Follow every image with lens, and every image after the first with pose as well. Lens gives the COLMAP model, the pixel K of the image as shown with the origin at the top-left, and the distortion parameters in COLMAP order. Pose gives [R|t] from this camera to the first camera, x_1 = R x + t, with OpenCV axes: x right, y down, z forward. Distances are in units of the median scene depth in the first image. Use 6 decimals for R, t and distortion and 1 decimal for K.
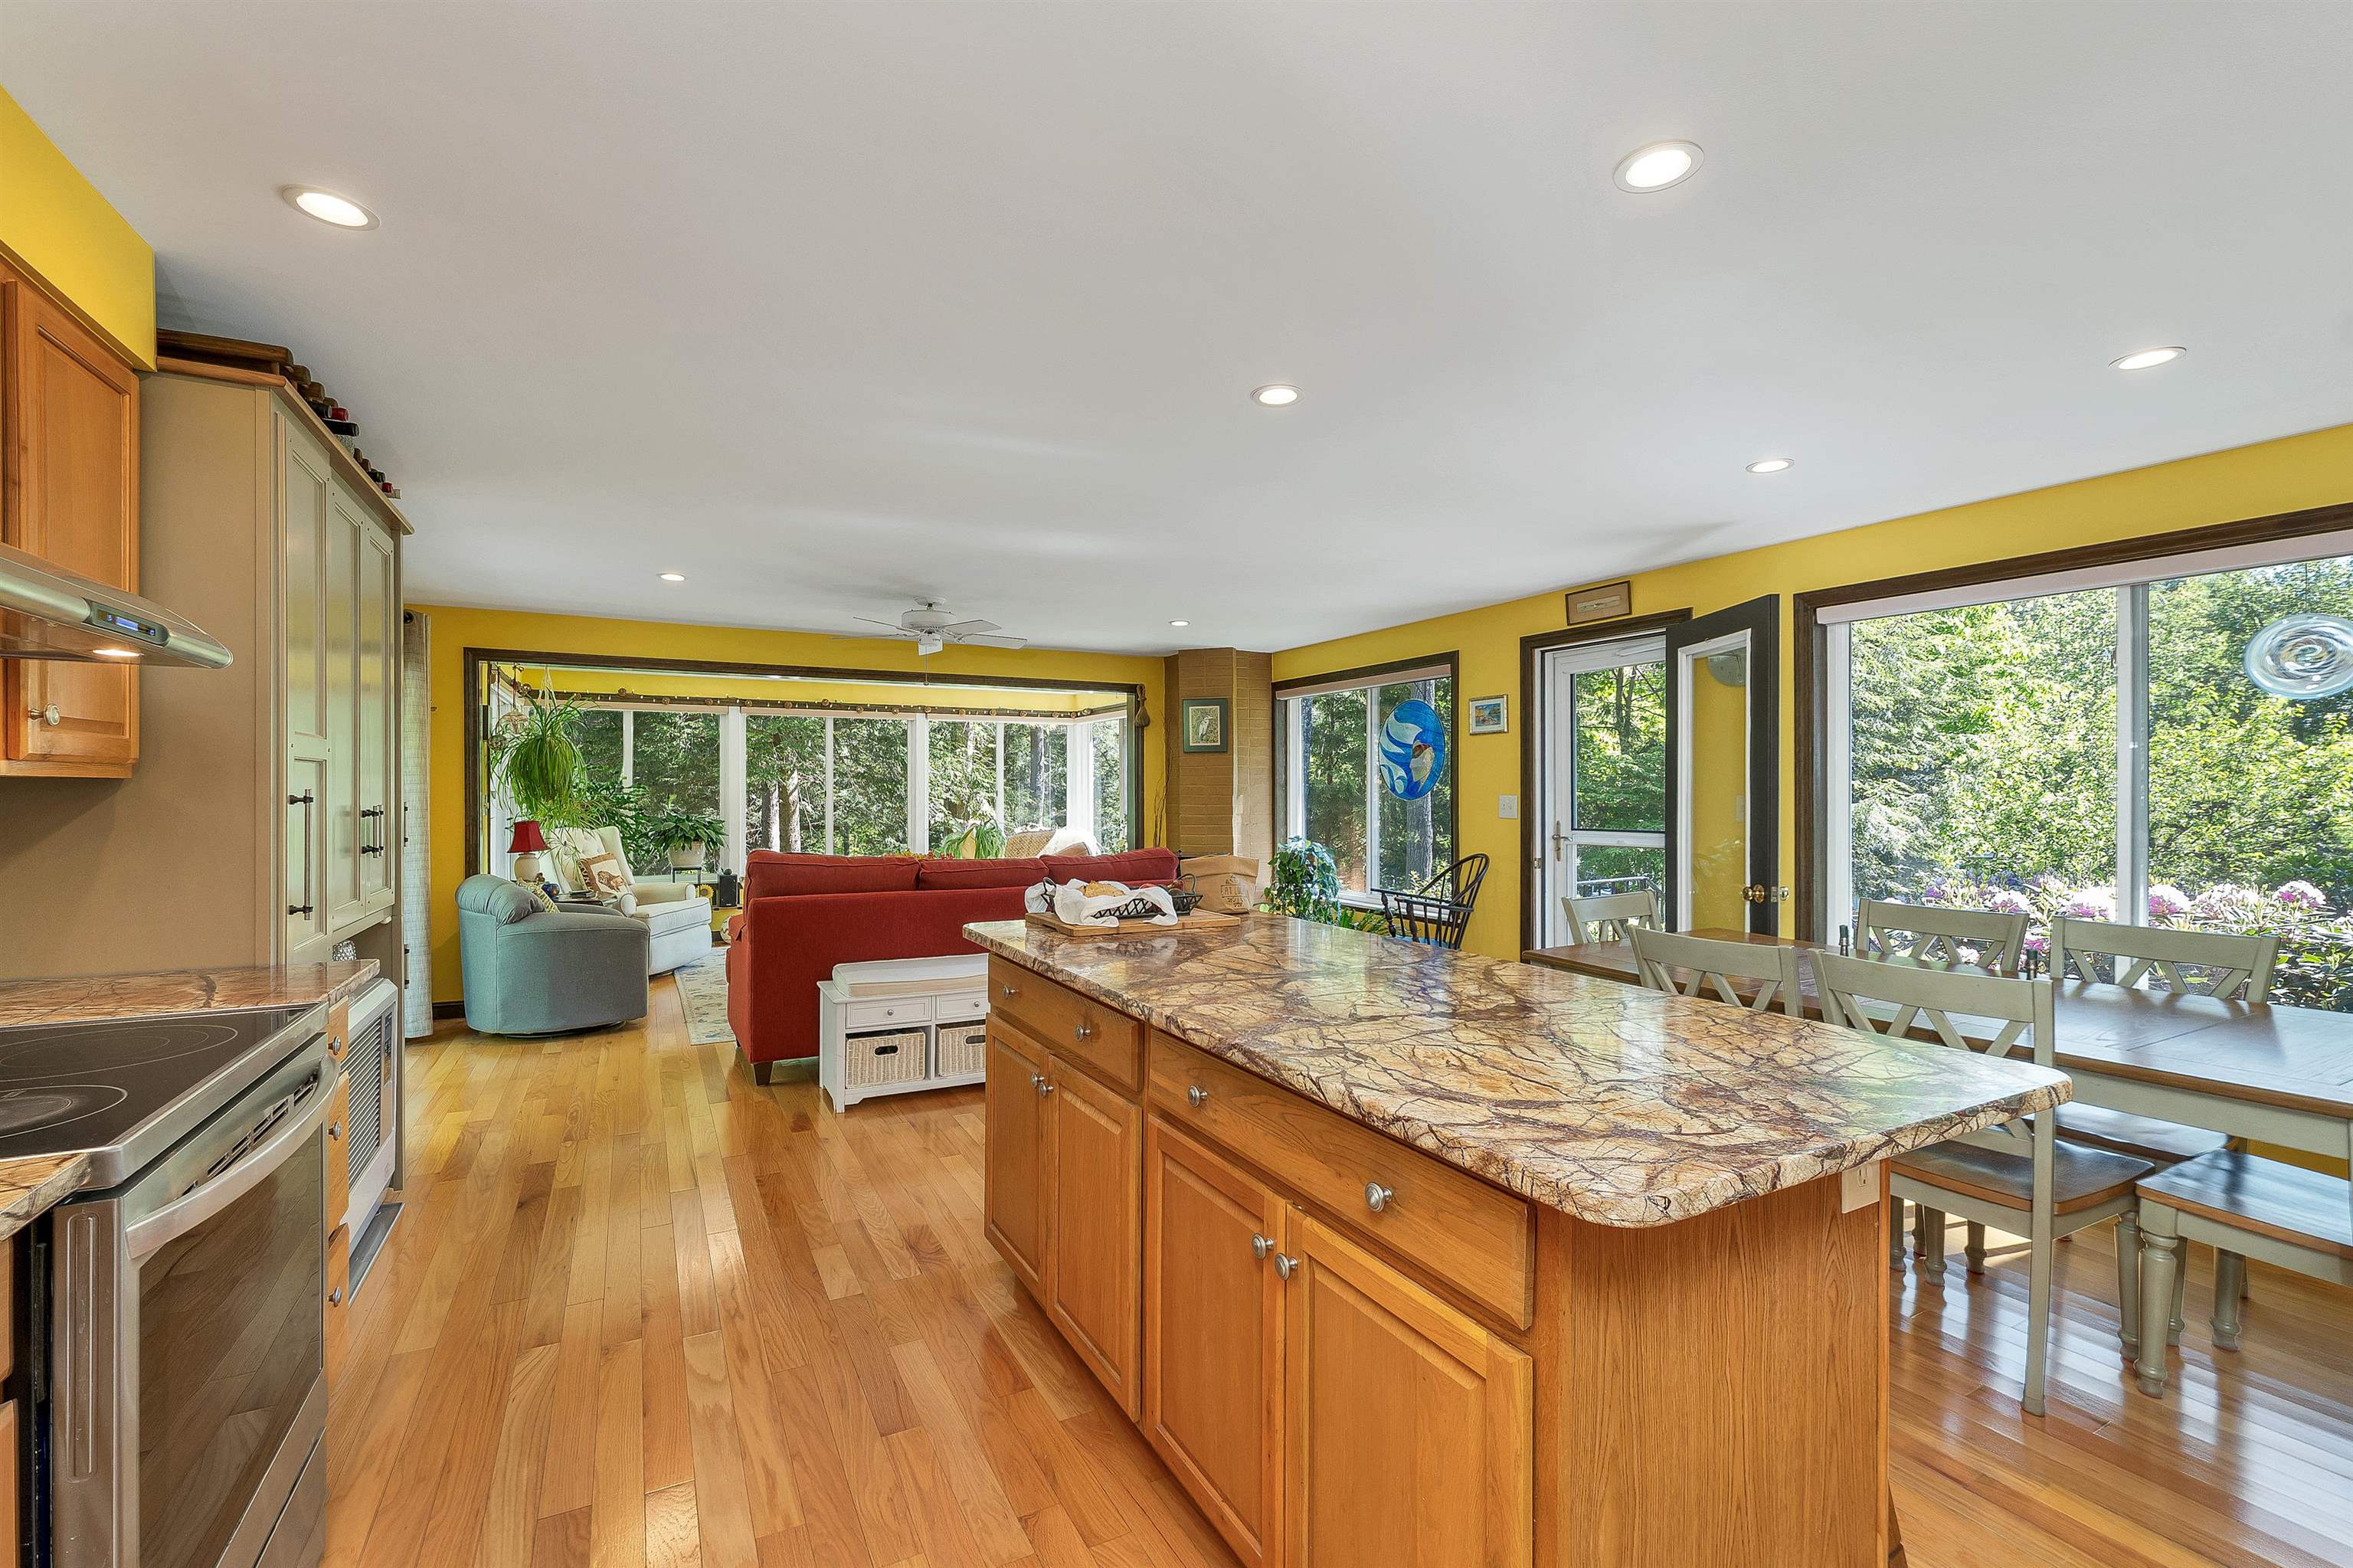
lens RADIAL K [[995.4, 0, 1159.1], [0, 995.4, 791.8], [0, 0, 1]] dist [0.001262, 0.000142]
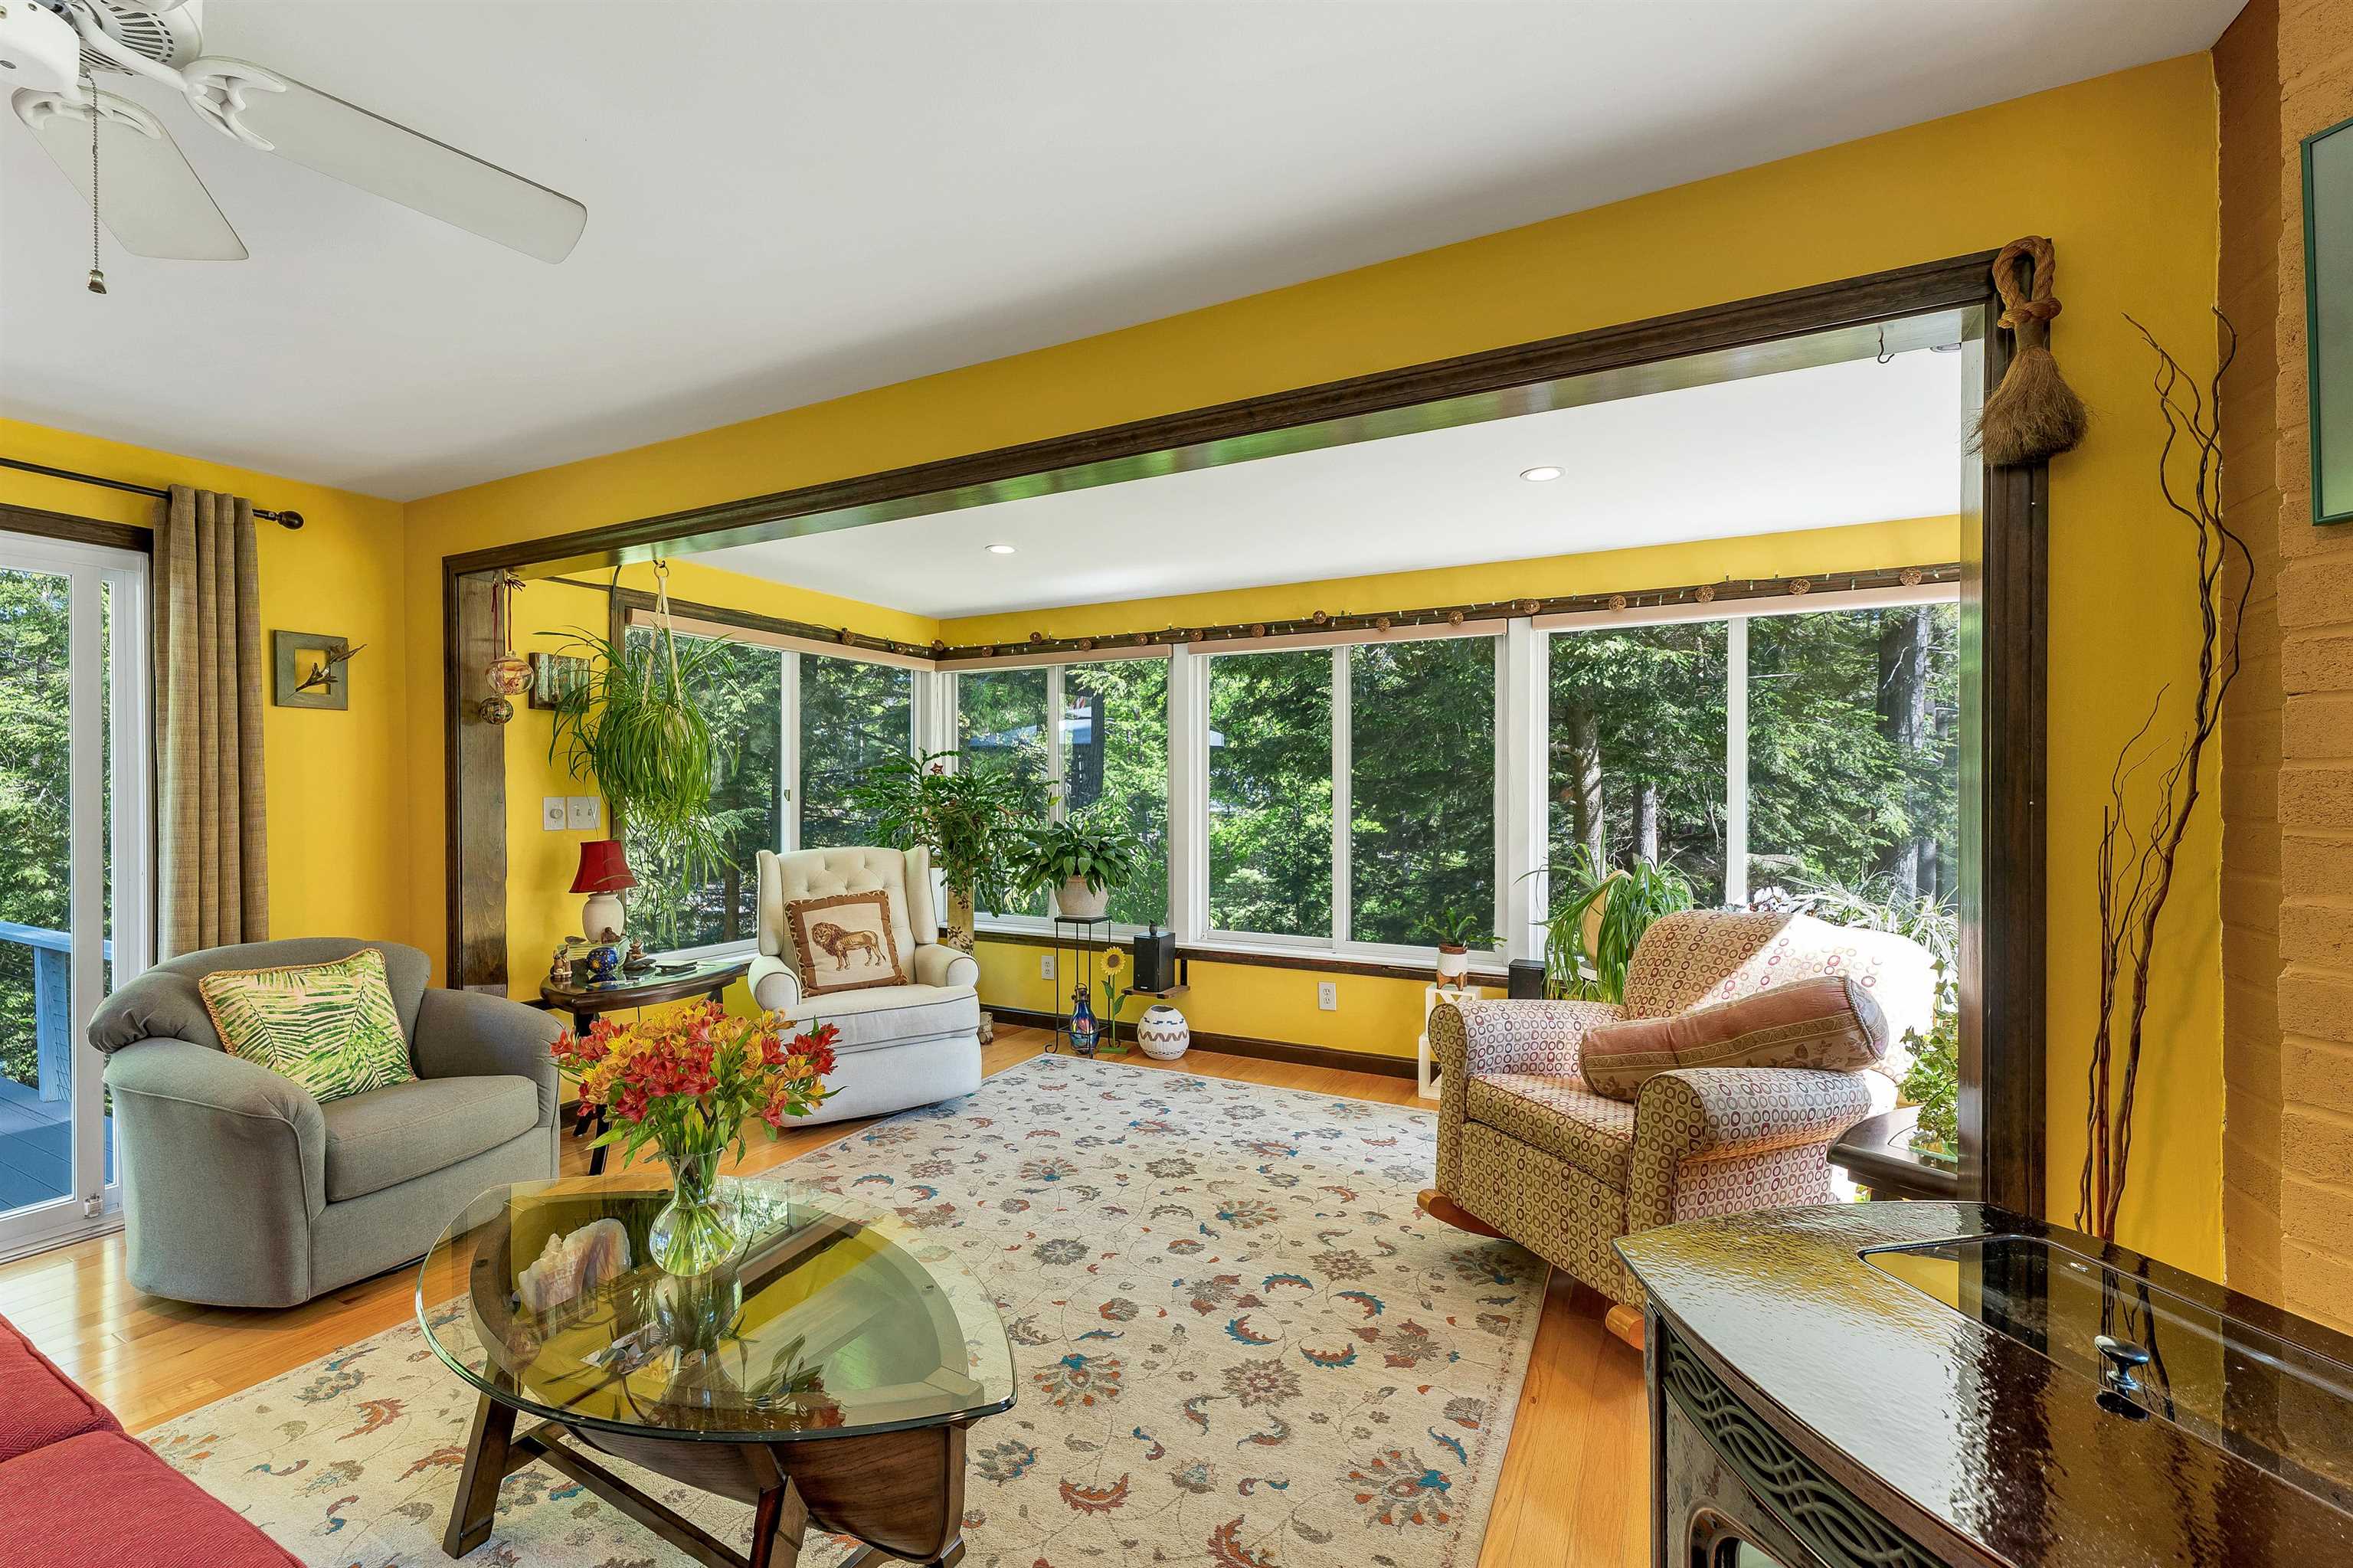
lens RADIAL K [[995.4, 0, 1117.1], [0, 995.4, 788.4], [0, 0, 1]] dist [0.001262, 0.000142]
pose [[0.556967, 0.006708, -0.830507, 0.051952], [0.000738, 0.999963, 0.008571, -0.008795], [0.830534, -0.005387, 0.556942, 0.934796]]
